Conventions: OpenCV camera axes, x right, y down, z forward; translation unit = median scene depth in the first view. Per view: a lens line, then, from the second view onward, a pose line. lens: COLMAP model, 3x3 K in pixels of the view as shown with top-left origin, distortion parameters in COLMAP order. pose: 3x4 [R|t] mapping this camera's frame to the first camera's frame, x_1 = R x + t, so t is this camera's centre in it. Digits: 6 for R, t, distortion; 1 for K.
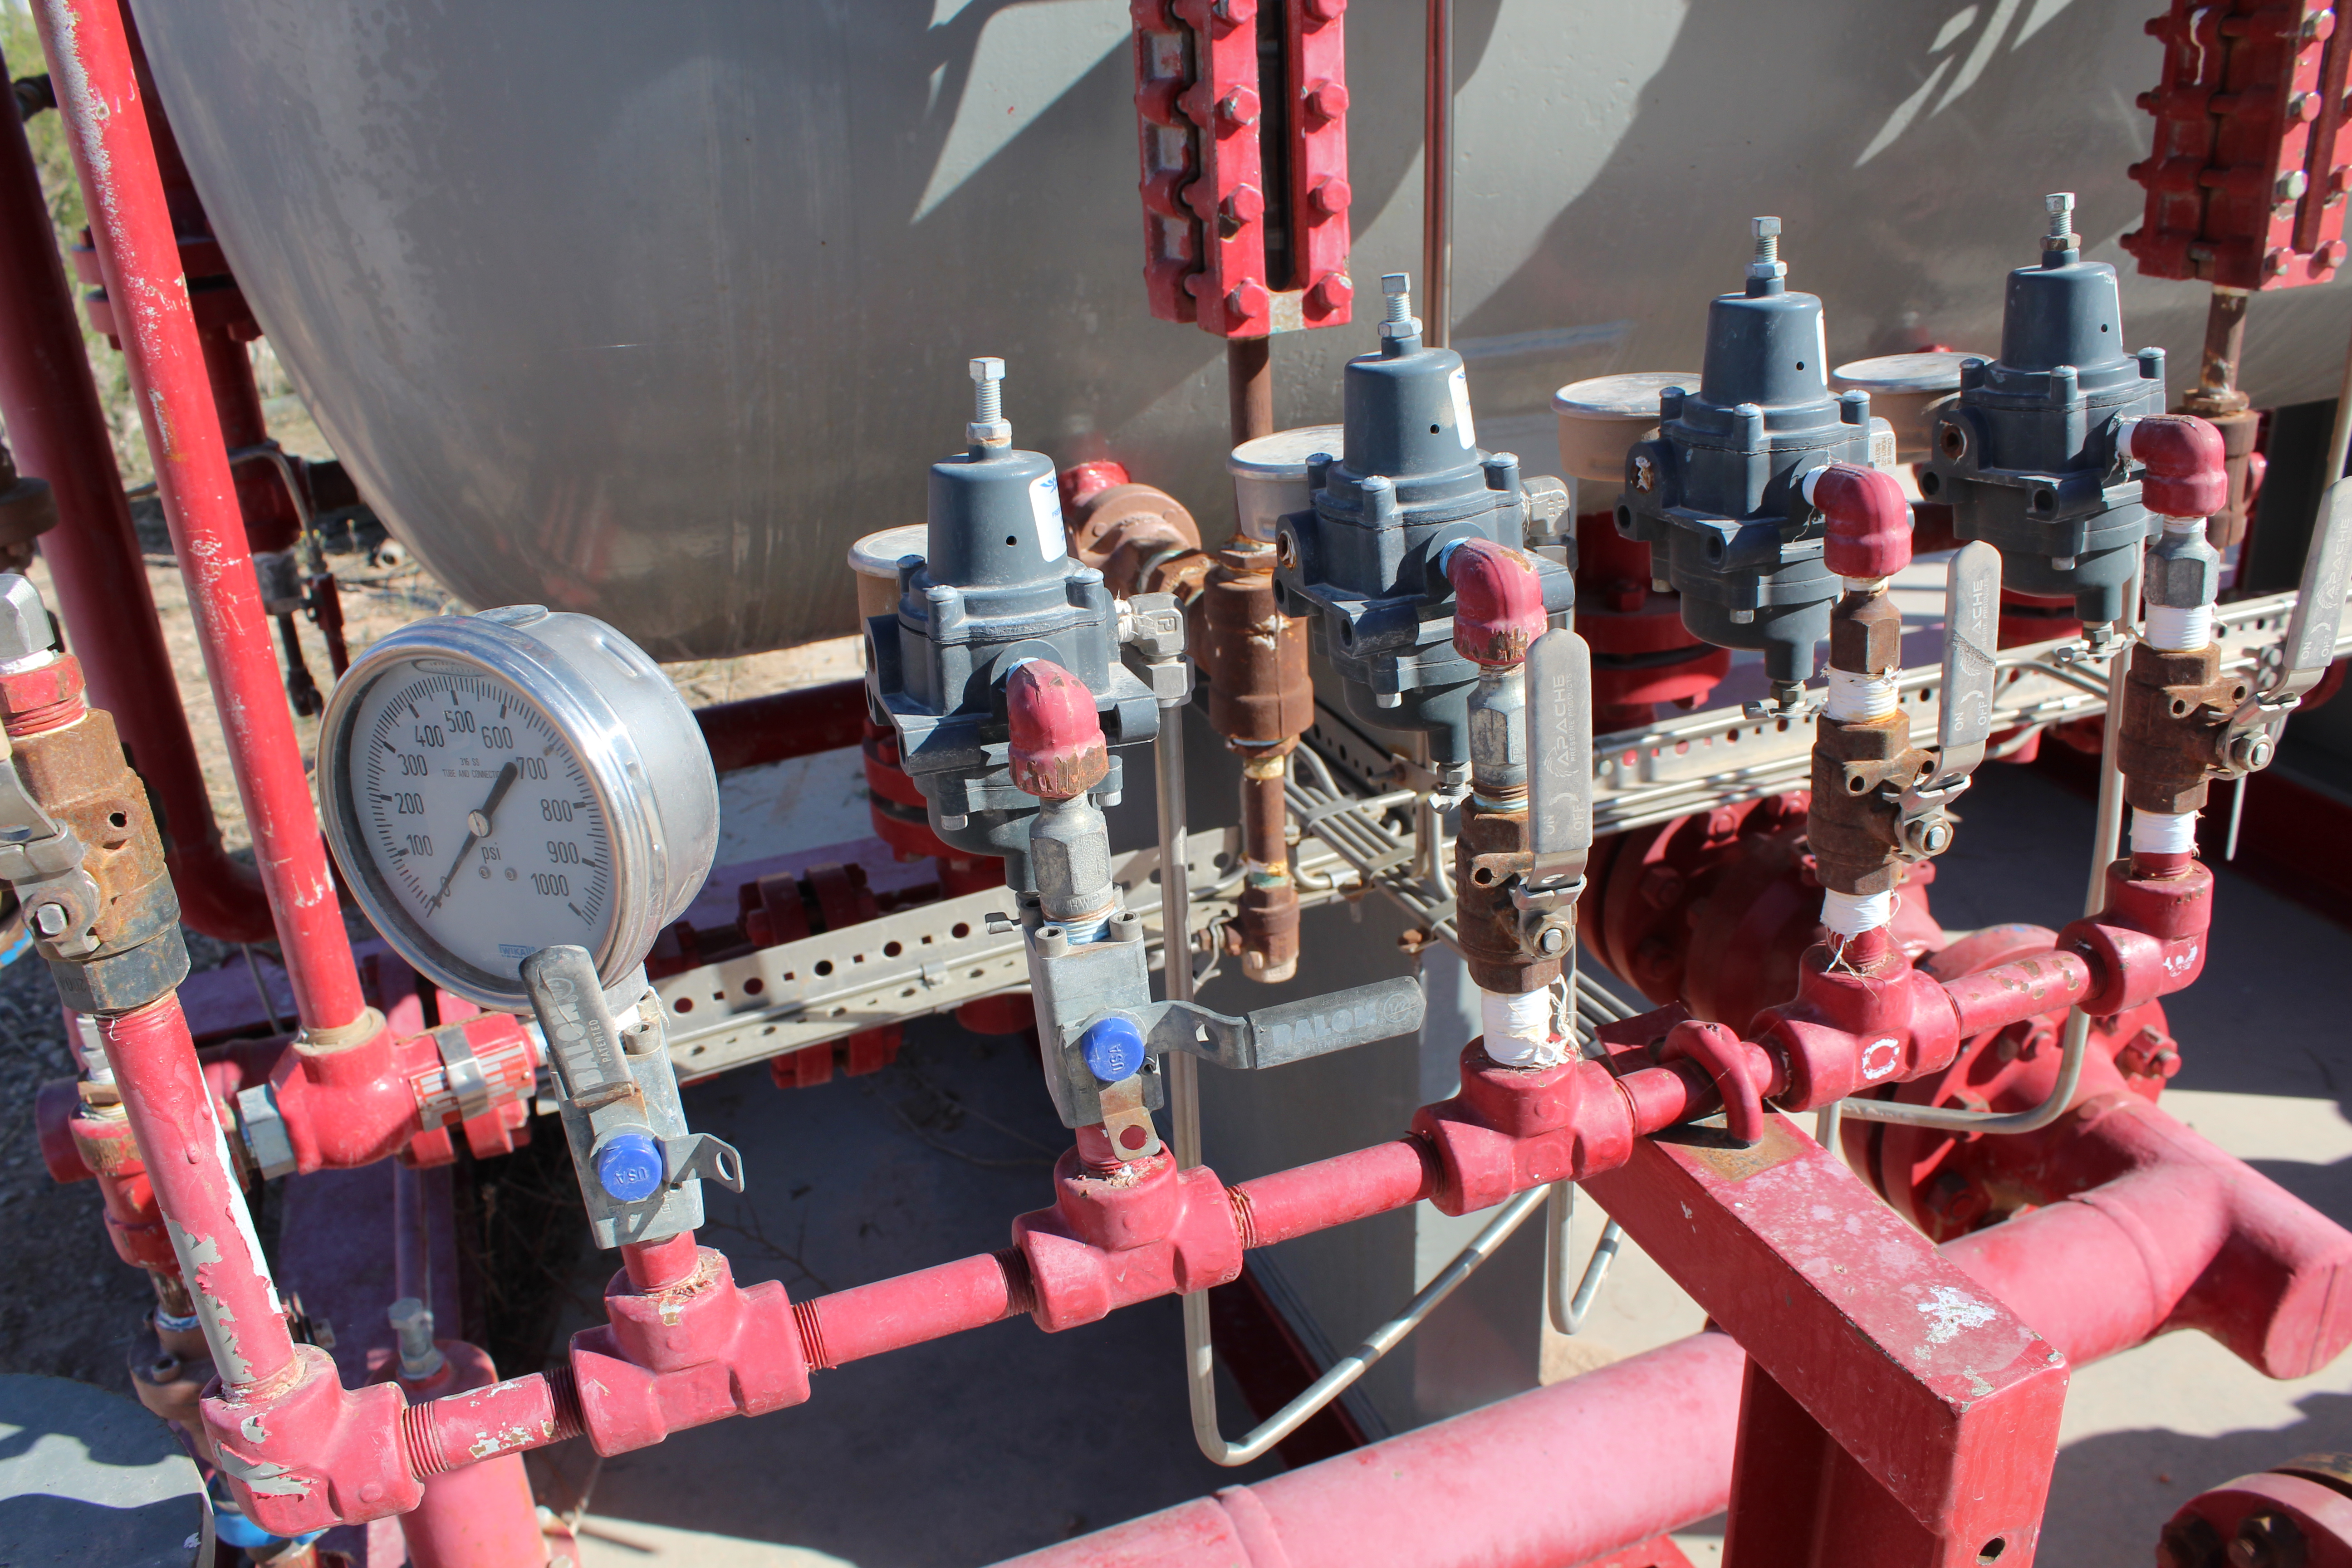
lens RADIAL K [[1977.0, 0, 1165.2], [0, 1977.0, 815.6], [0, 0, 1]] dist [-0.169061, 0.162892]
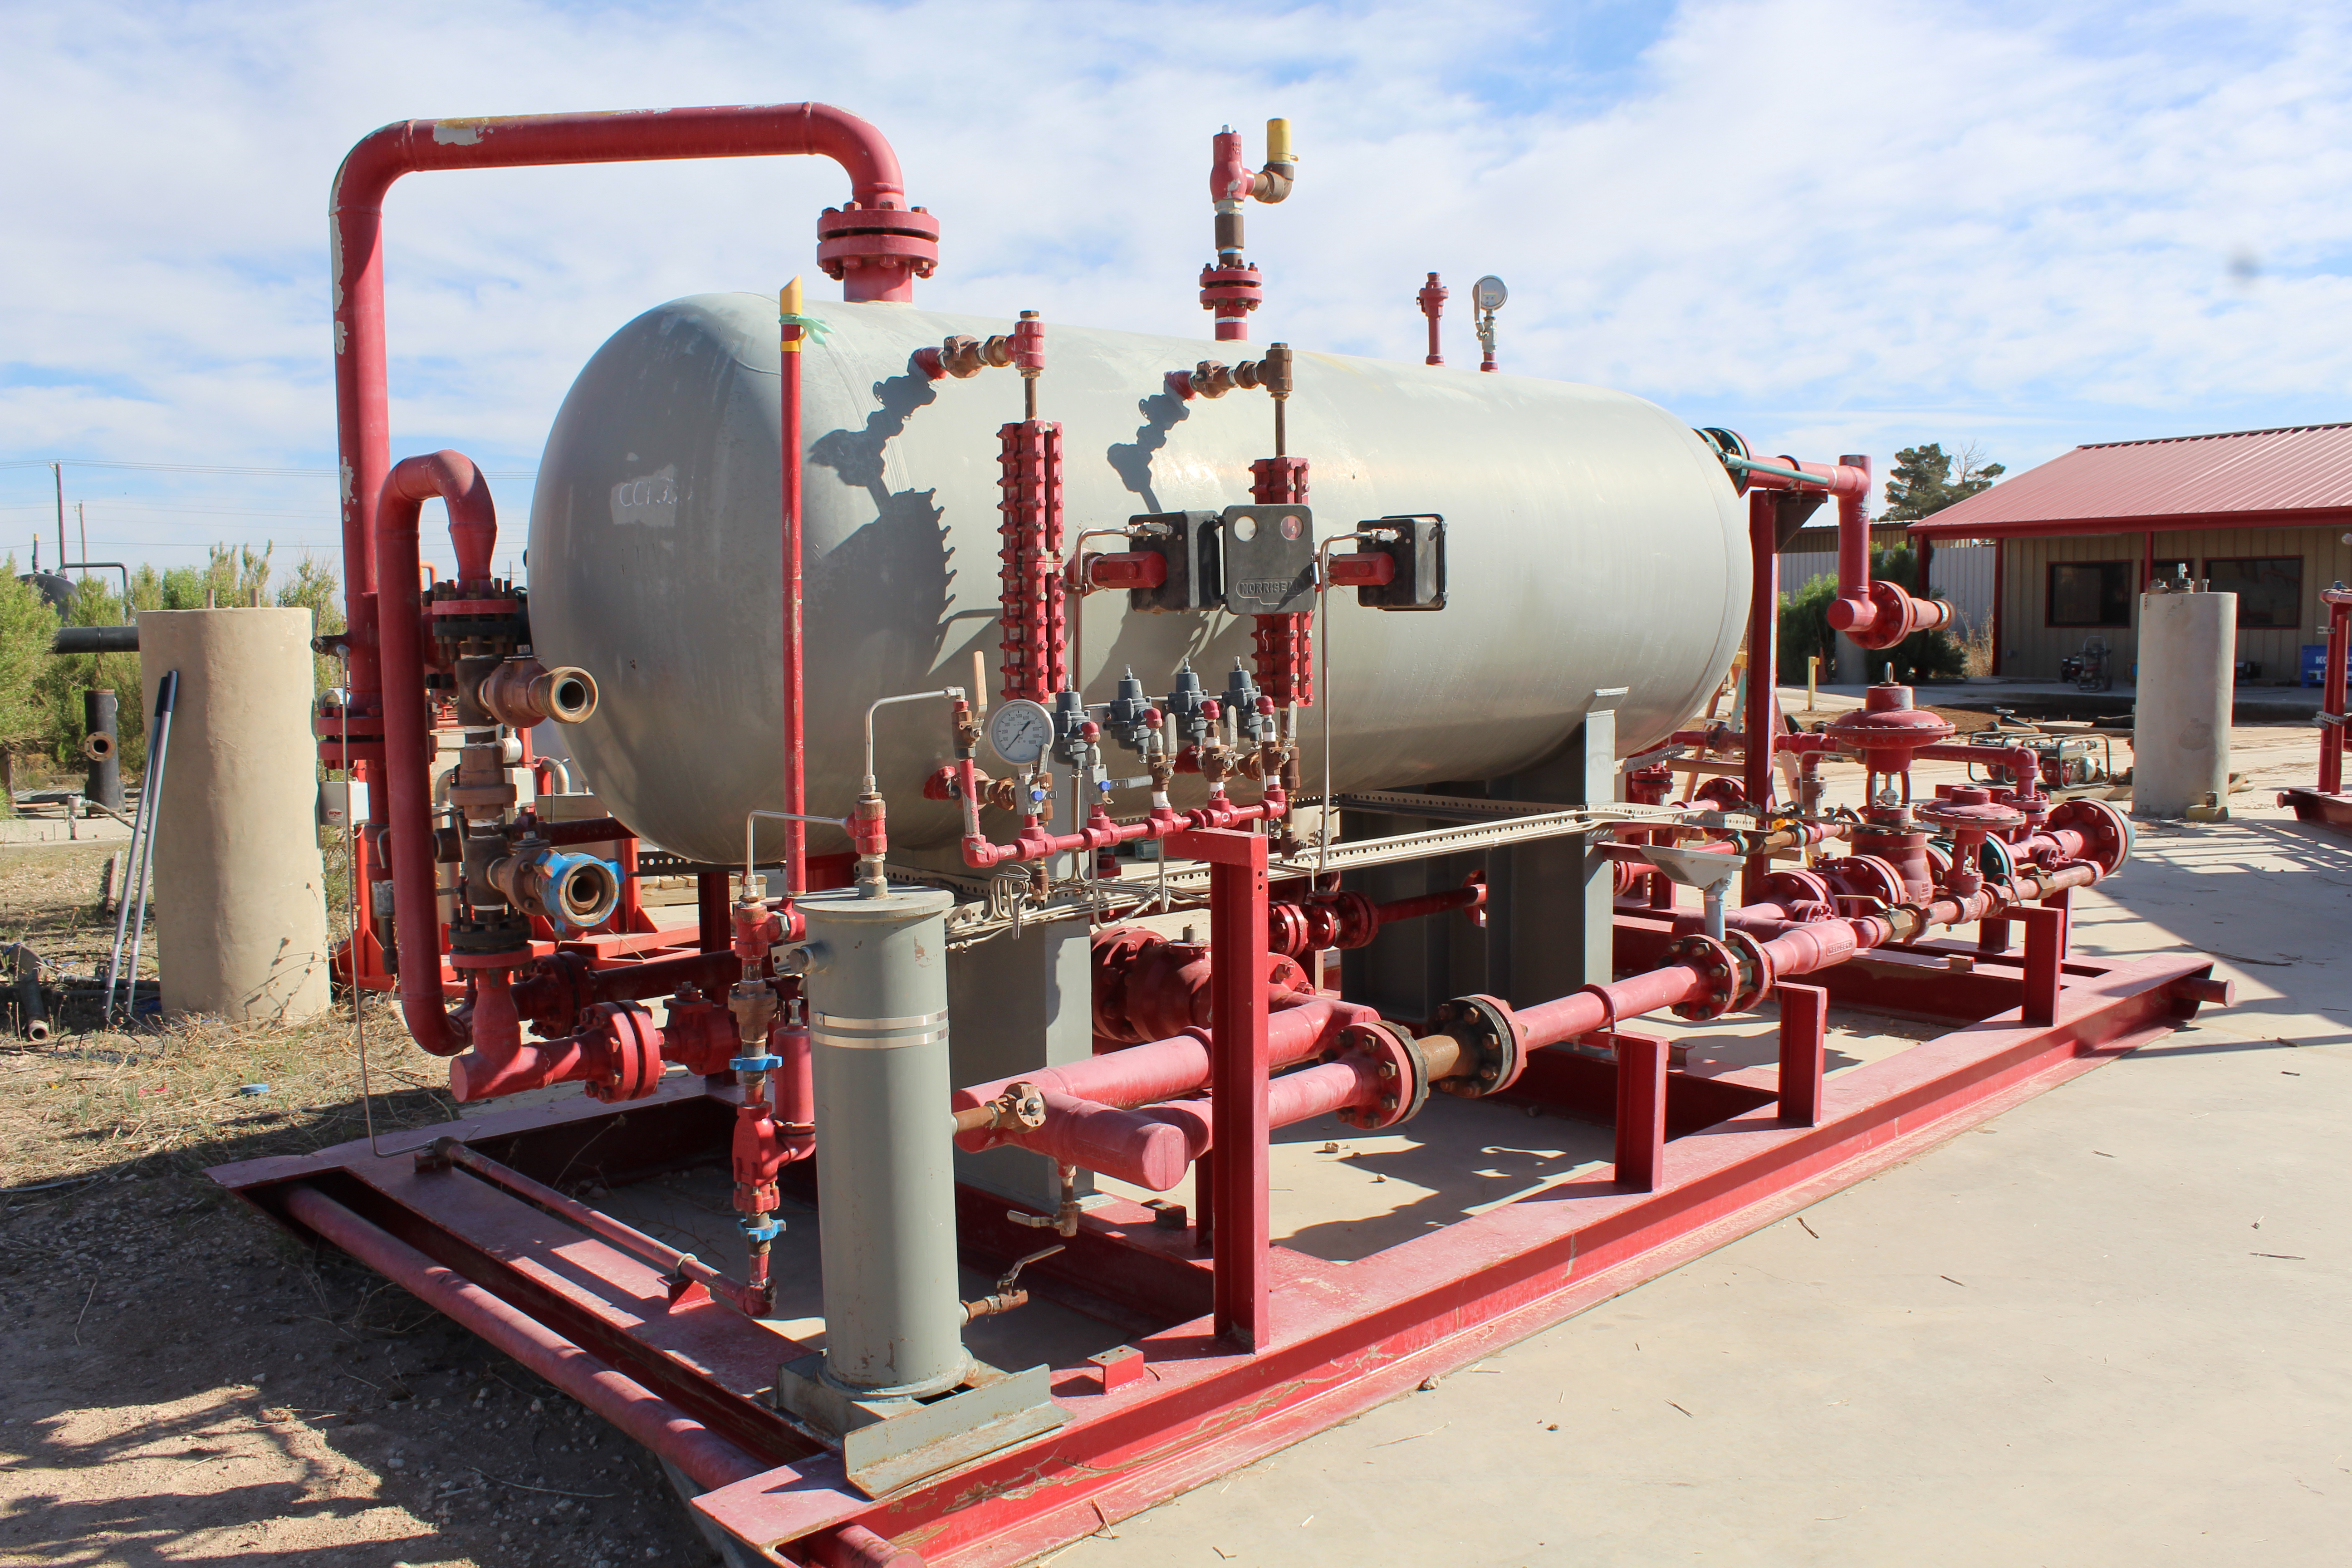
lens RADIAL K [[1977.0, 0, 1165.2], [0, 1977.0, 815.6], [0, 0, 1]] dist [-0.169061, 0.162892]
pose [[0.922555, -0.007830, 0.385786, -1.219593], [0.129827, 0.947804, -0.291226, 1.112790], [-0.363369, 0.318758, 0.875418, -2.388892]]
